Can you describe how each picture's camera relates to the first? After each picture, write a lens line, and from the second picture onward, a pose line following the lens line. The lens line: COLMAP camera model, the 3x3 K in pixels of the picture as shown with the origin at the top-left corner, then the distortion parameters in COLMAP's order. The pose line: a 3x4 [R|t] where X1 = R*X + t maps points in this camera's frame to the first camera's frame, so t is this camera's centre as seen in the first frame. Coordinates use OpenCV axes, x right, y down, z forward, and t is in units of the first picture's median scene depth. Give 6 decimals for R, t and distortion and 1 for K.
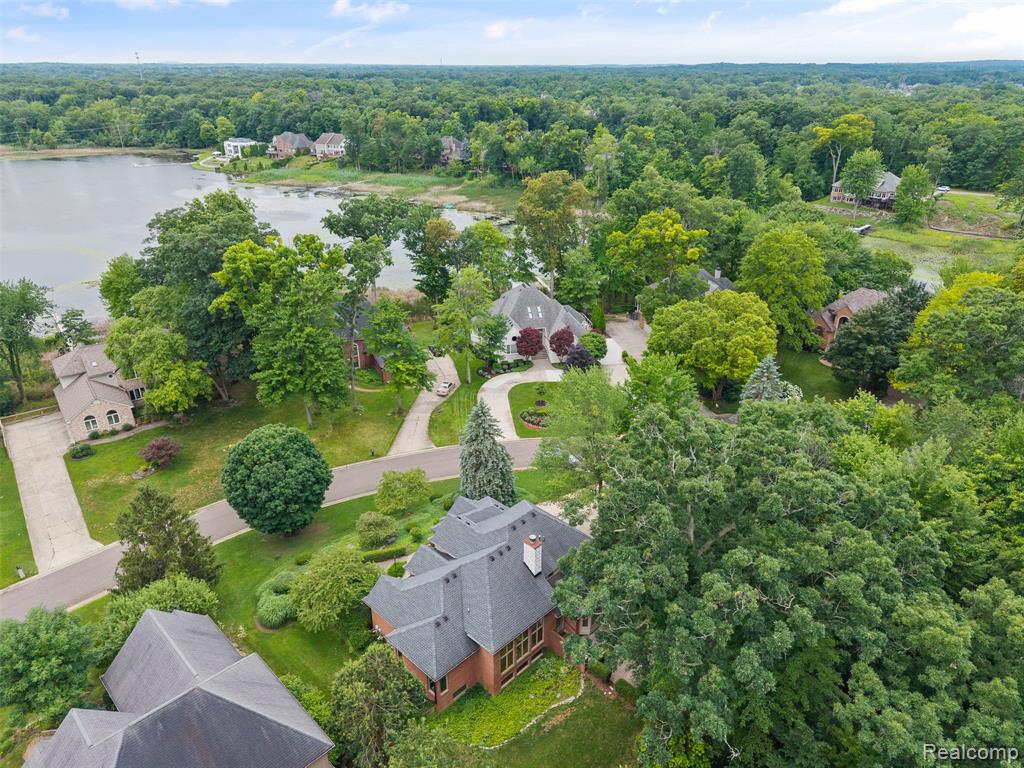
lens RADIAL K [[703.7, 0, 492.1], [0, 703.7, 381.2], [0, 0, 1]] dist [-0.009973, -0.004641]
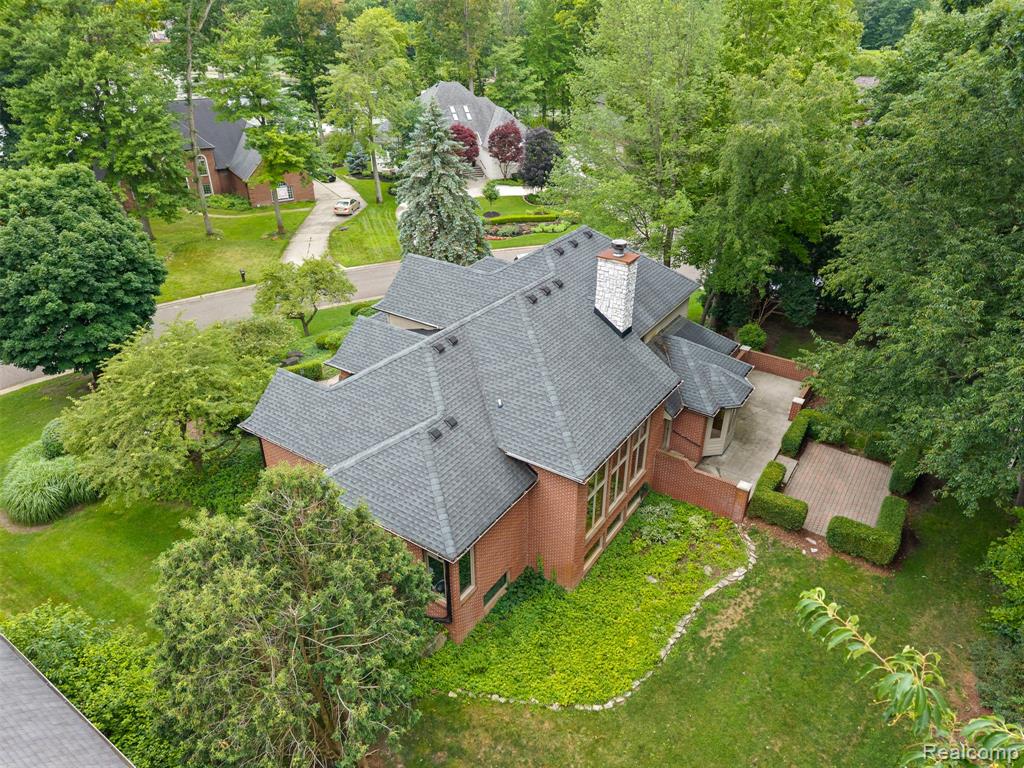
lens RADIAL K [[722.3, 0, 512.0], [0, 722.3, 397.4], [0, 0, 1]] dist [0.008989, -0.004485]
pose [[0.981120, -0.081929, 0.175190, -0.075722], [0.062808, 0.991717, 0.112040, 0.202441], [-0.182918, -0.098921, 0.978139, 0.422276]]
